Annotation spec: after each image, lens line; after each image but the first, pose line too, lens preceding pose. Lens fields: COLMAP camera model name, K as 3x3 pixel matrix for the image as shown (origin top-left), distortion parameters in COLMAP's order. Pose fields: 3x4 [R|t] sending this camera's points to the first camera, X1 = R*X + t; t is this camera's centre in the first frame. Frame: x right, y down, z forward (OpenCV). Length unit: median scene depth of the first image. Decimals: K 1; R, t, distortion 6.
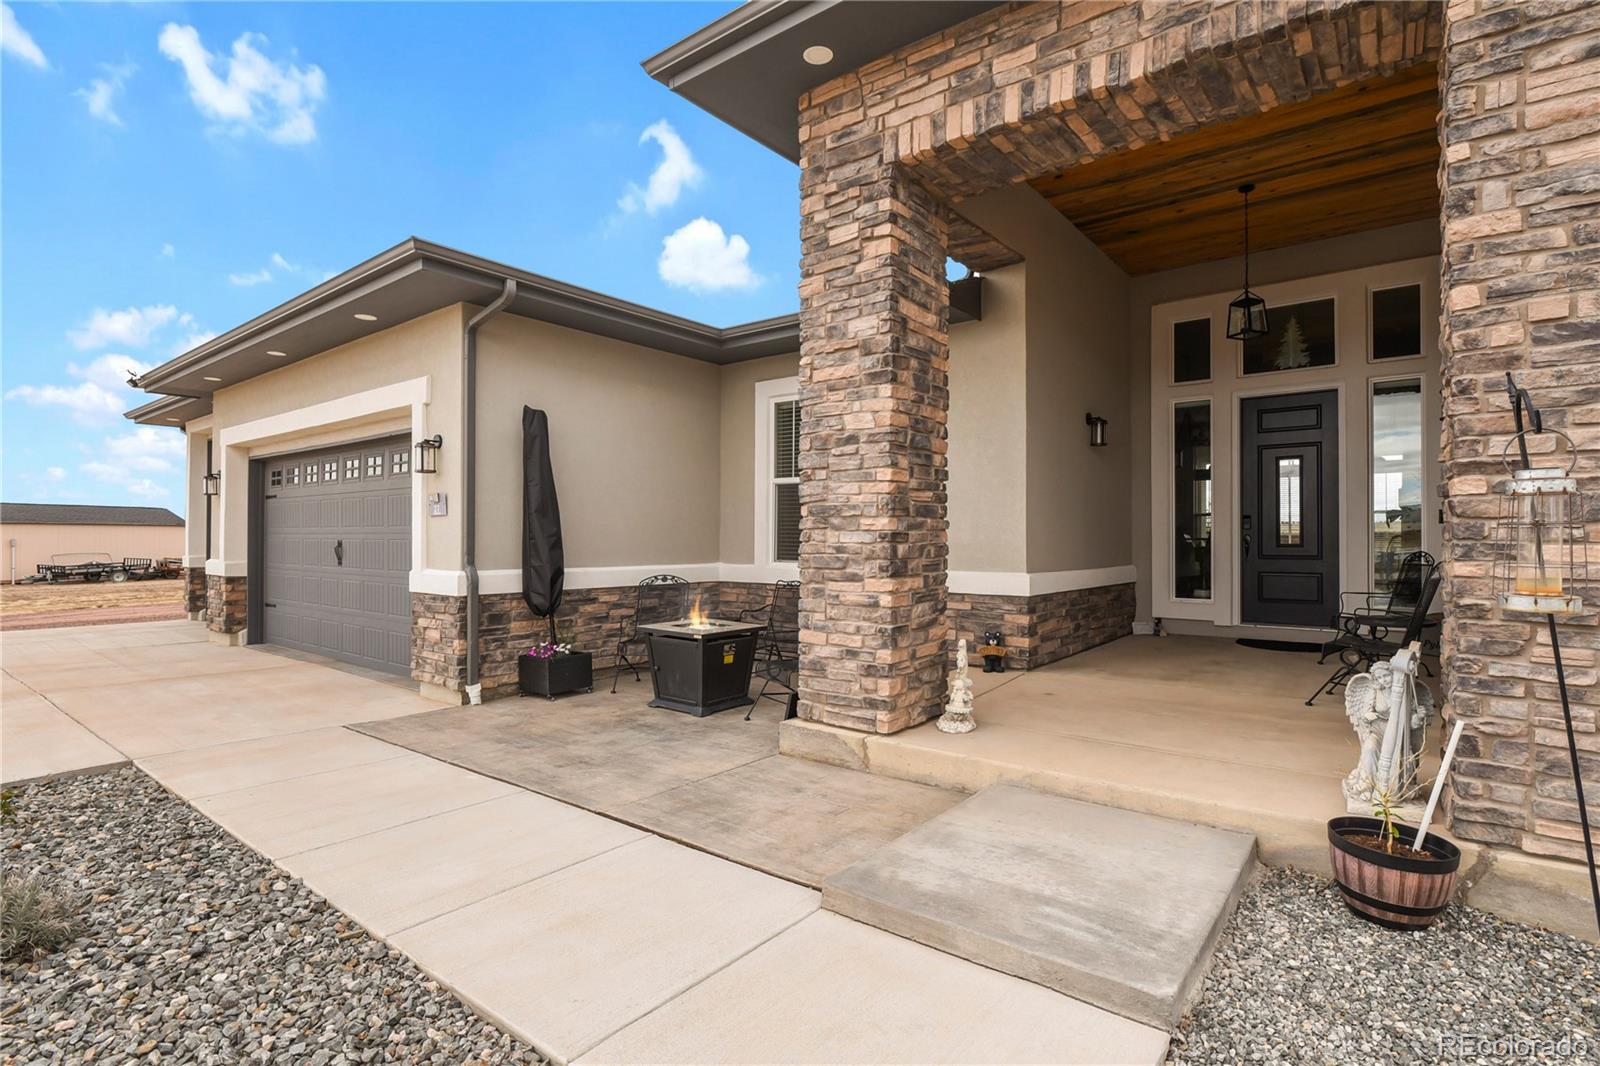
lens RADIAL K [[783.9, 0, 791.8], [0, 783.9, 525.6], [0, 0, 1]] dist [-0.005679, -0.001347]
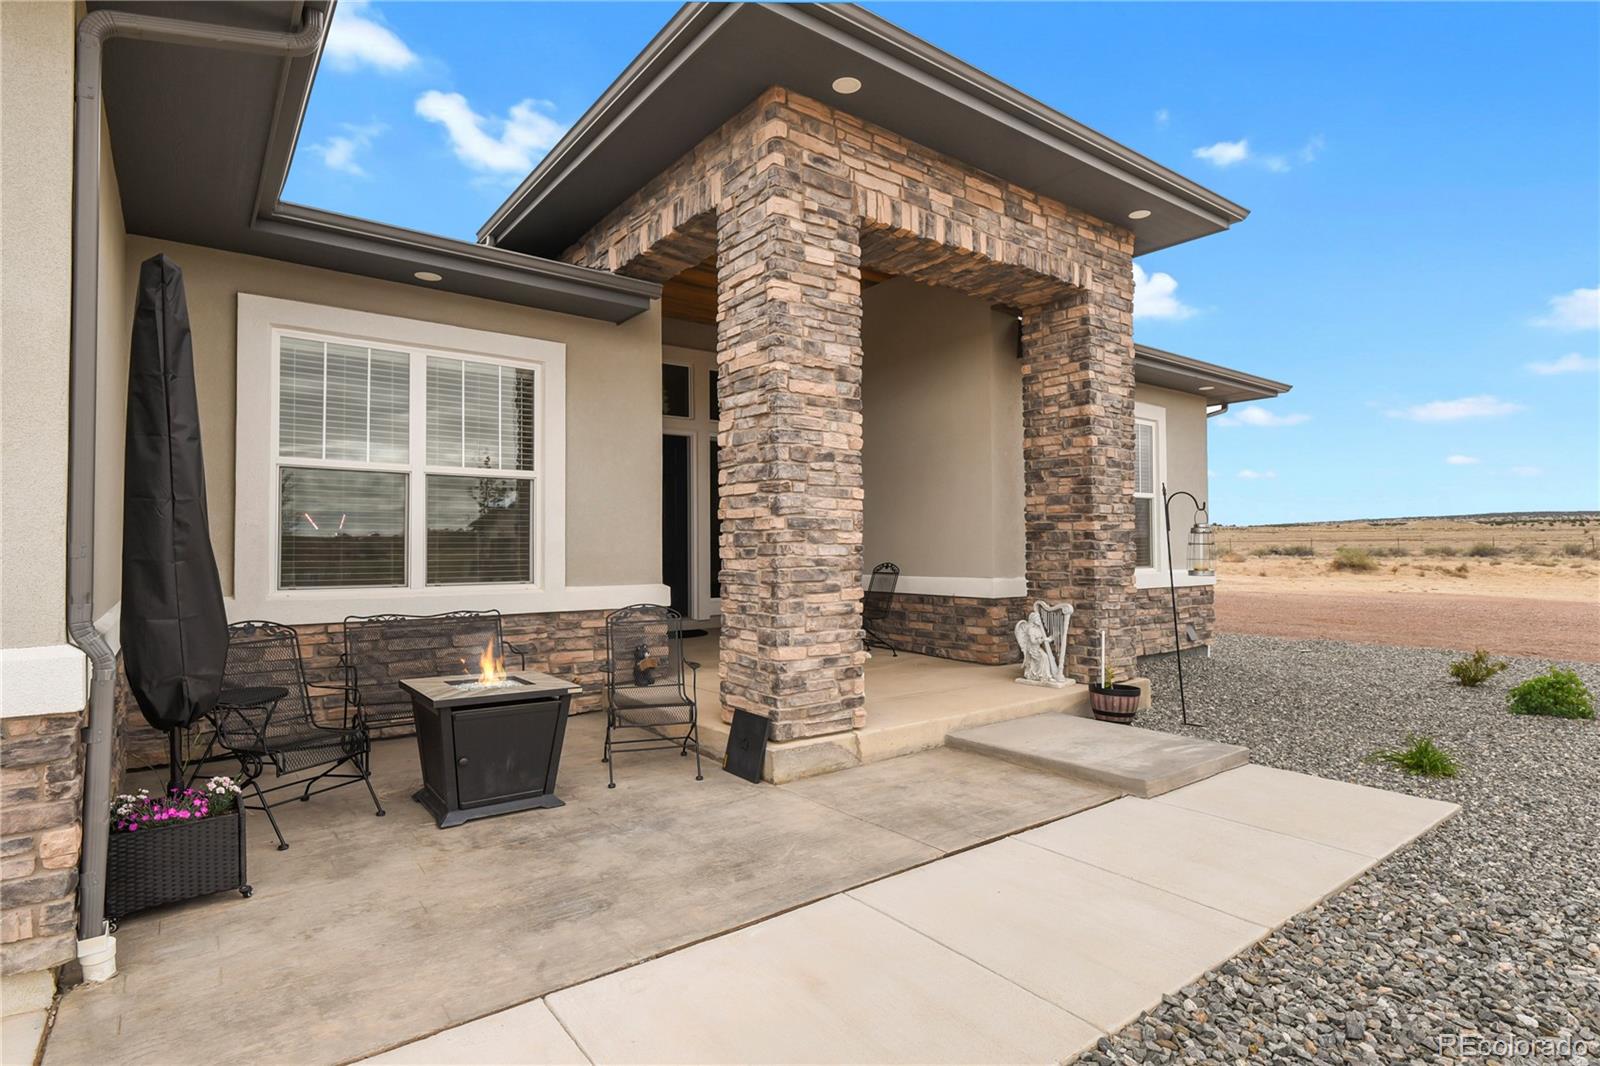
lens RADIAL K [[850.0, 0, 798.7], [0, 850.0, 522.9], [0, 0, 1]] dist [0.004503, 0.000886]
pose [[0.227478, 0.026026, 0.973435, -1.051168], [-0.013442, 0.999631, -0.023585, 0.005938], [-0.973690, -0.007720, 0.227744, 0.790949]]
